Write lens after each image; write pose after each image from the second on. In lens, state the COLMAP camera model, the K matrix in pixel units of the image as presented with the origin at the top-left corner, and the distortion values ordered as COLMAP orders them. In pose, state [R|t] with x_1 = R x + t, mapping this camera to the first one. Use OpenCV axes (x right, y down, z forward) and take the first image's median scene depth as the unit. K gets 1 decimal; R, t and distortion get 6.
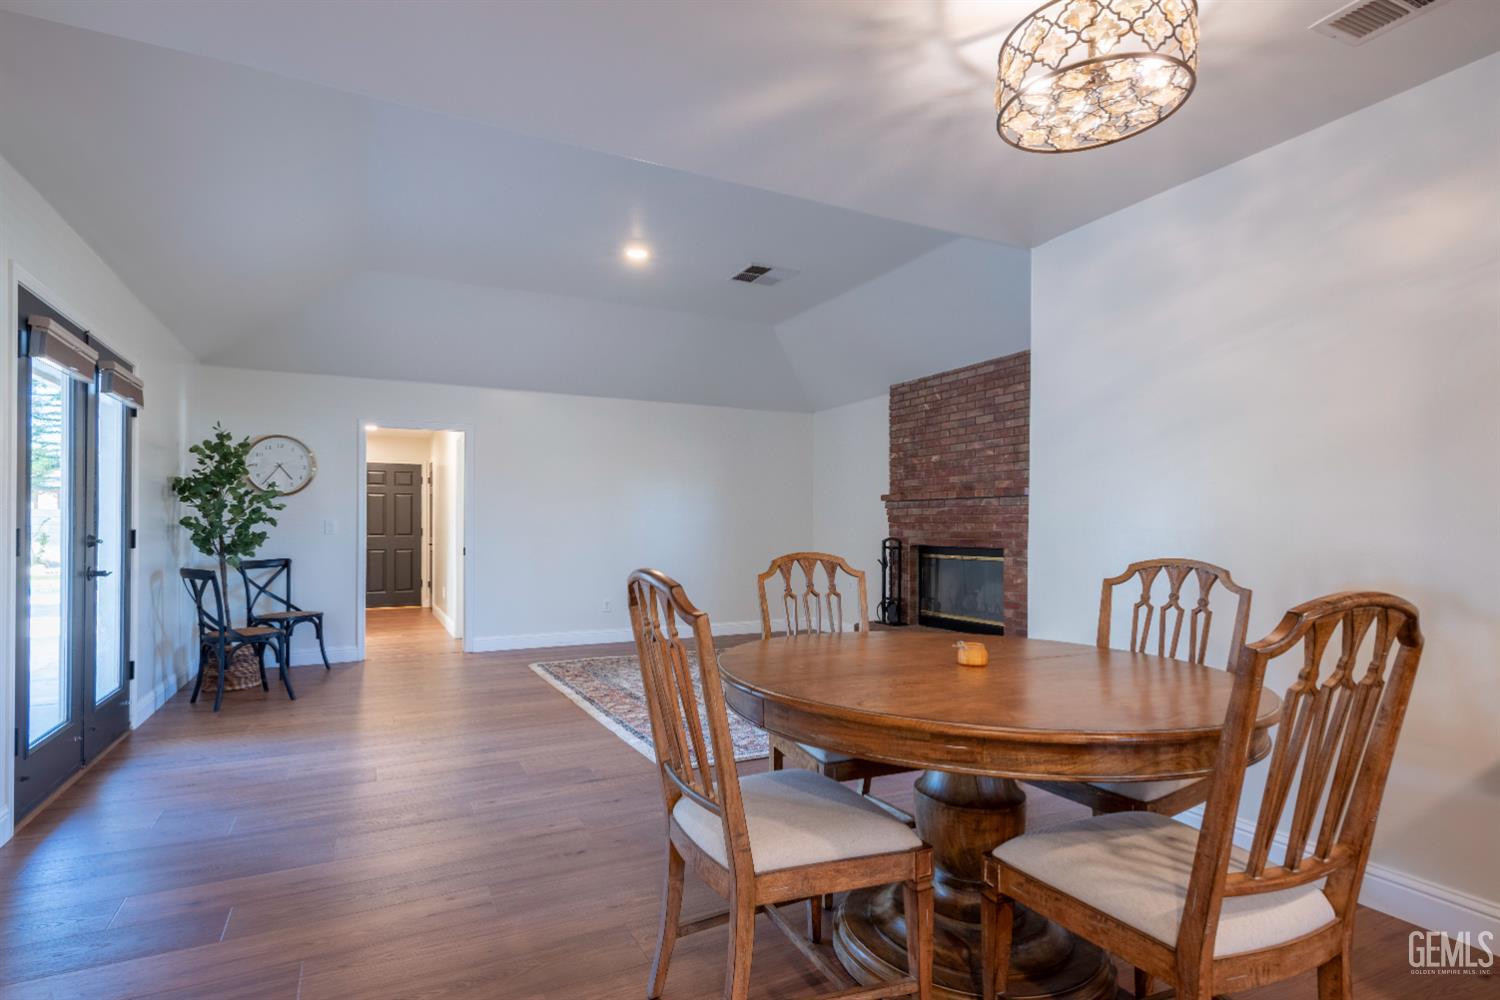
lens RADIAL K [[736.3, 0, 755.4], [0, 736.3, 545.0], [0, 0, 1]] dist [0.013136, -0.000315]
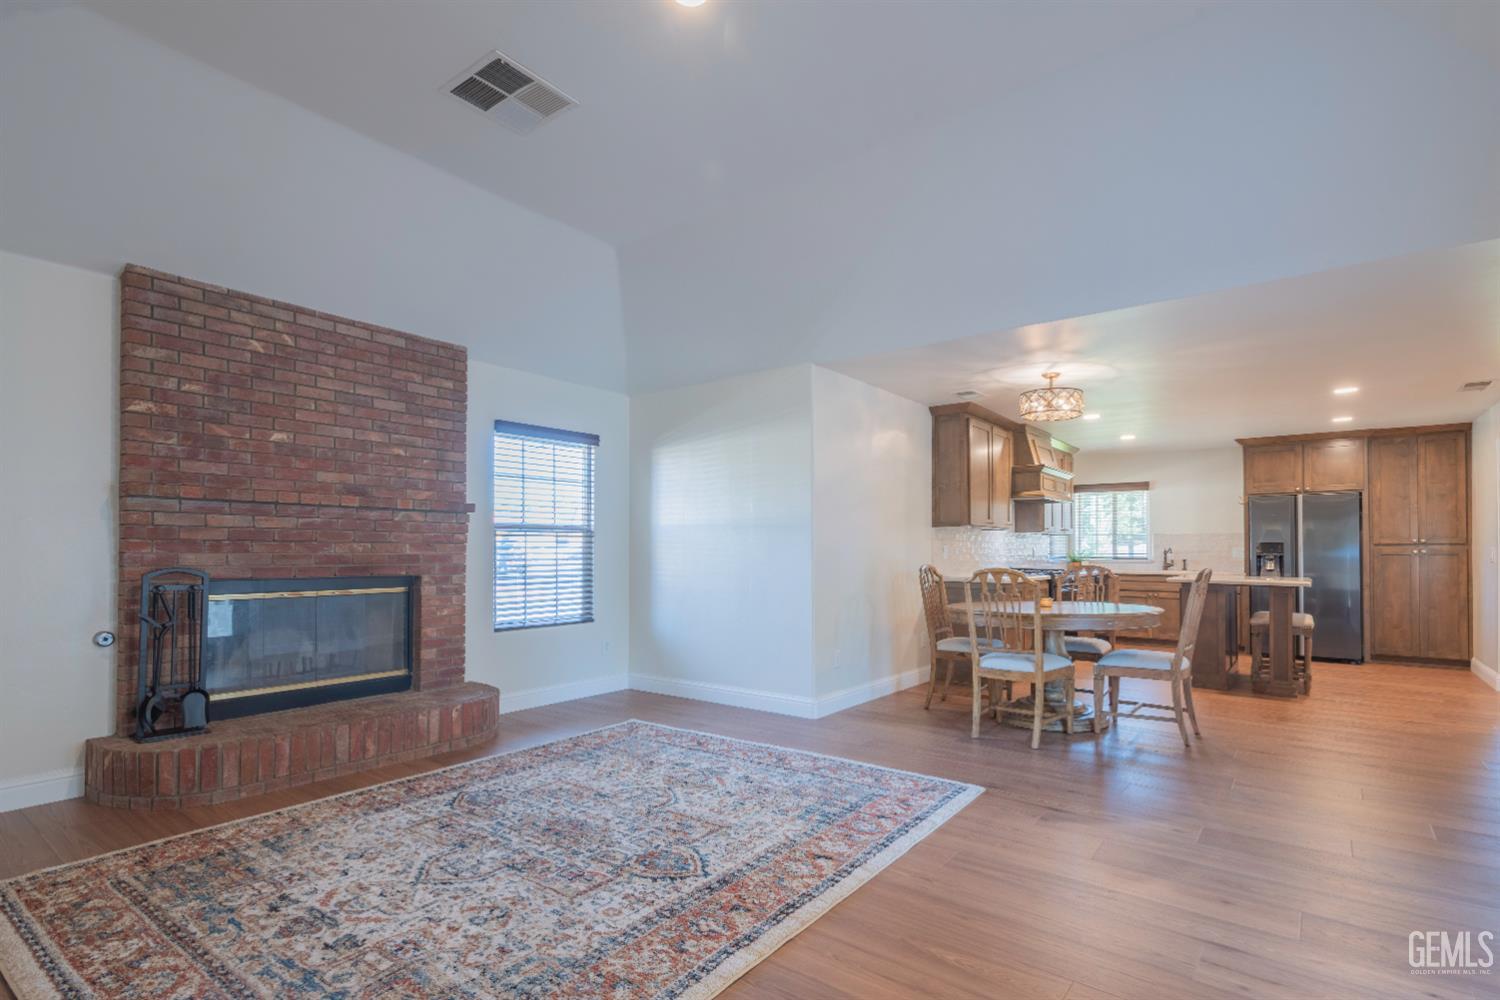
lens RADIAL K [[736.3, 0, 755.4], [0, 736.3, 545.0], [0, 0, 1]] dist [0.013136, -0.000315]
pose [[-0.407972, -0.008540, 0.912955, -0.558388], [0.005777, 0.999912, 0.011935, -0.036392], [-0.912976, 0.010144, -0.407887, 1.015806]]
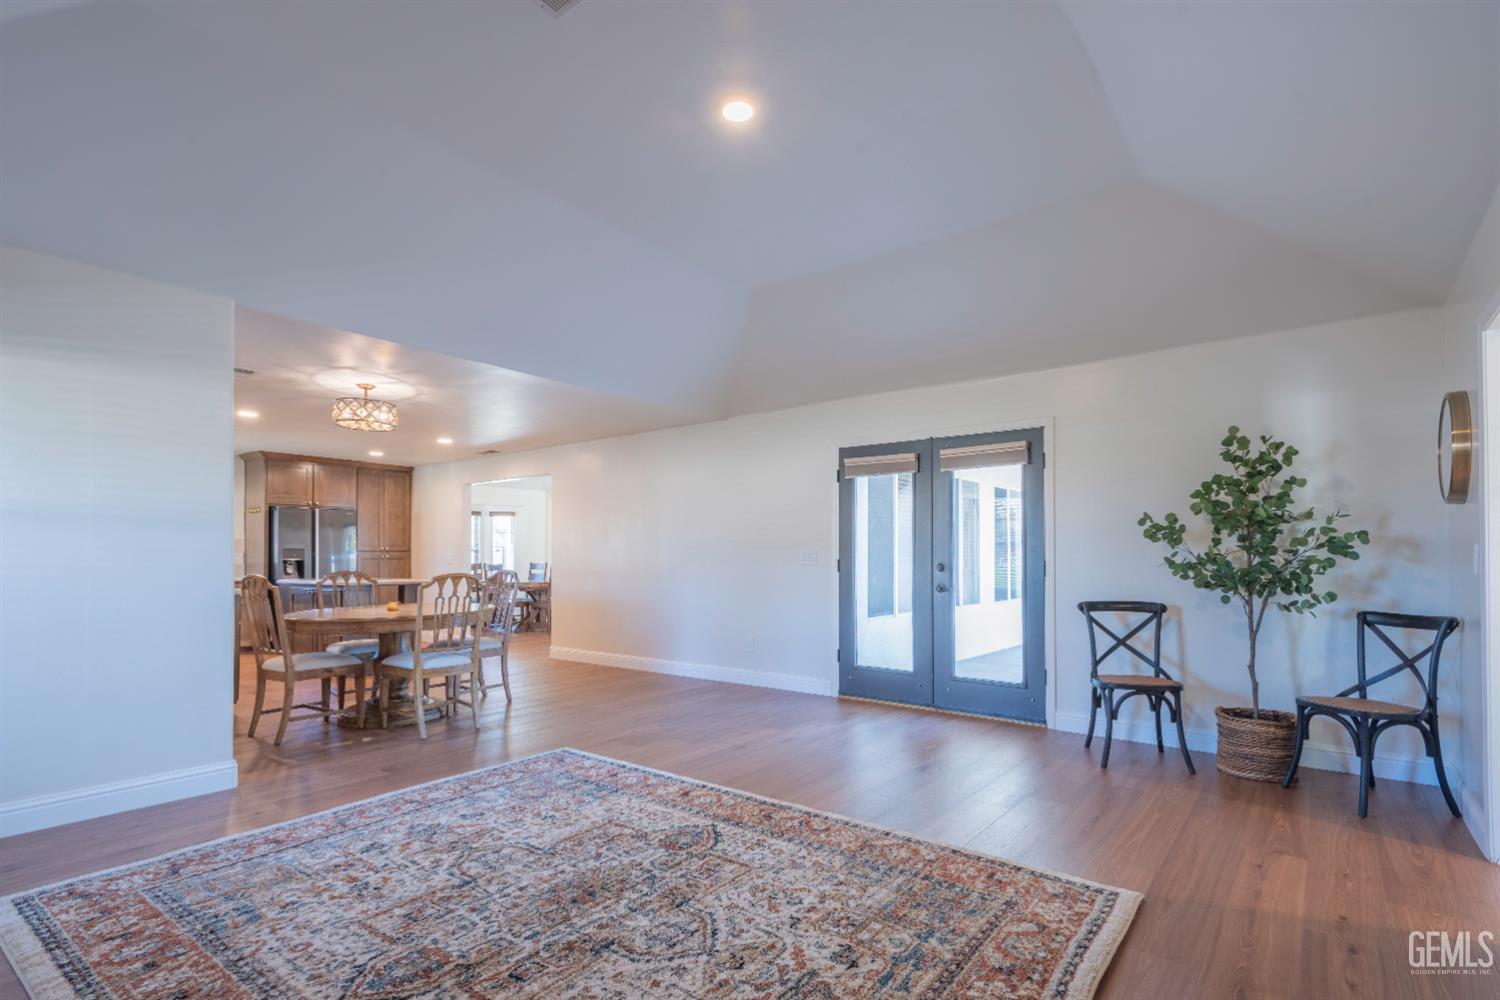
lens RADIAL K [[736.3, 0, 755.4], [0, 736.3, 545.0], [0, 0, 1]] dist [0.013136, -0.000315]
pose [[-0.912345, -0.018476, -0.409005, 0.075227], [-0.017227, 0.999829, -0.006738, -0.034015], [0.409060, 0.000899, -0.912507, 1.379840]]
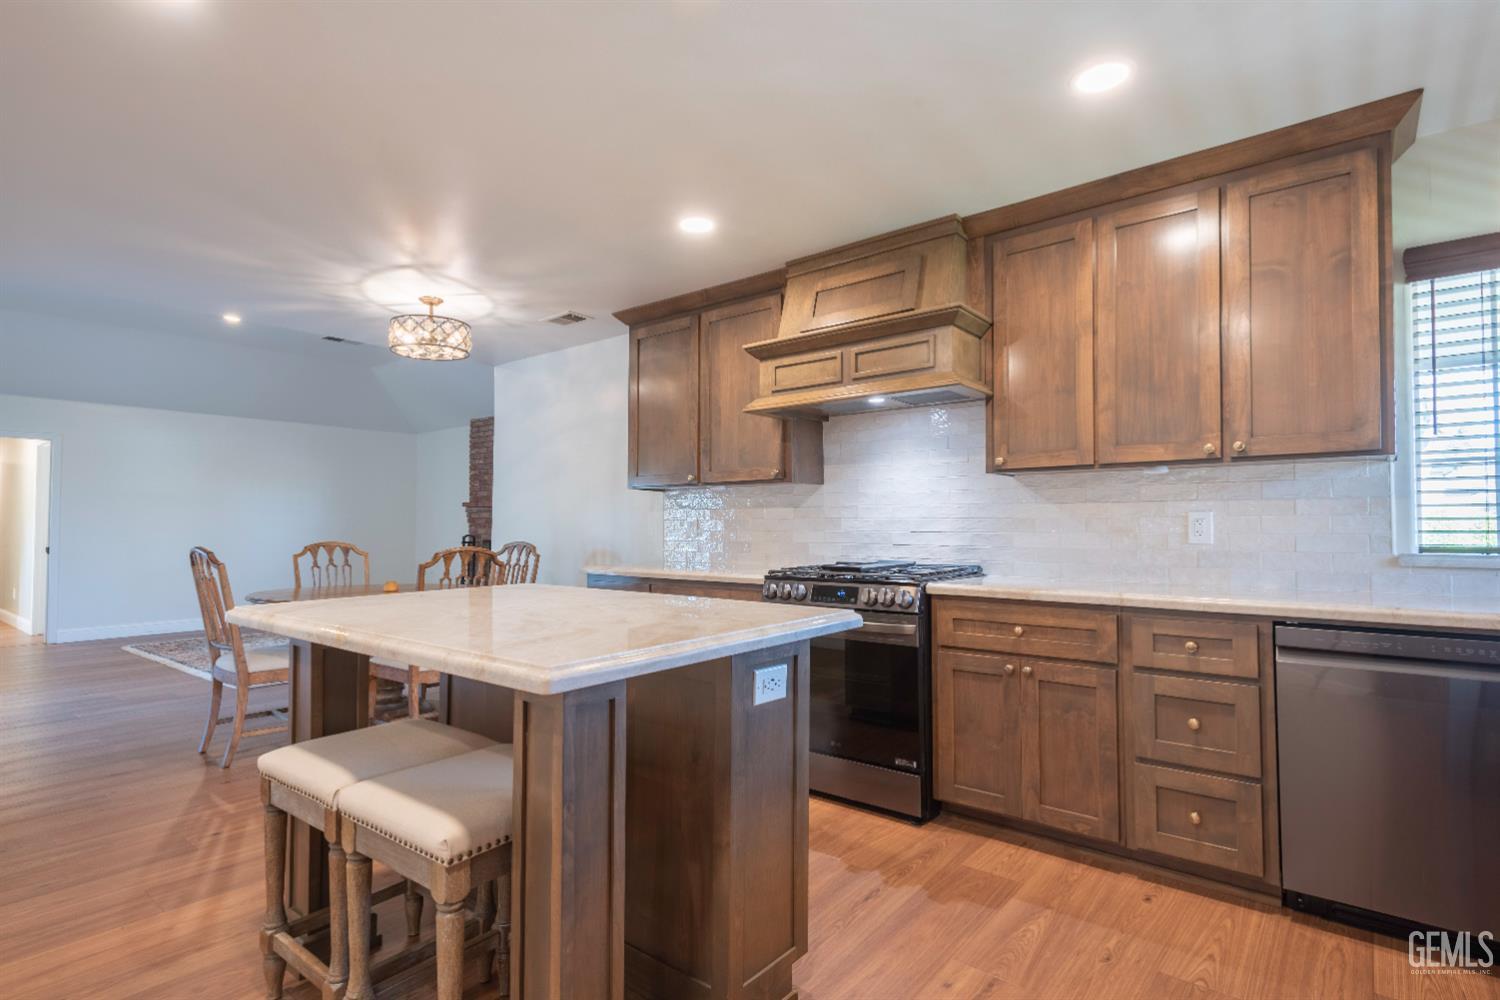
lens RADIAL K [[730.6, 0, 750.1], [0, 730.6, 517.6], [0, 0, 1]] dist [0.003129, 0.000315]
pose [[0.914782, 0.003470, 0.403933, 0.139681], [0.010992, 0.999379, -0.033478, 0.010989], [-0.403798, 0.035065, 0.914176, -0.487855]]
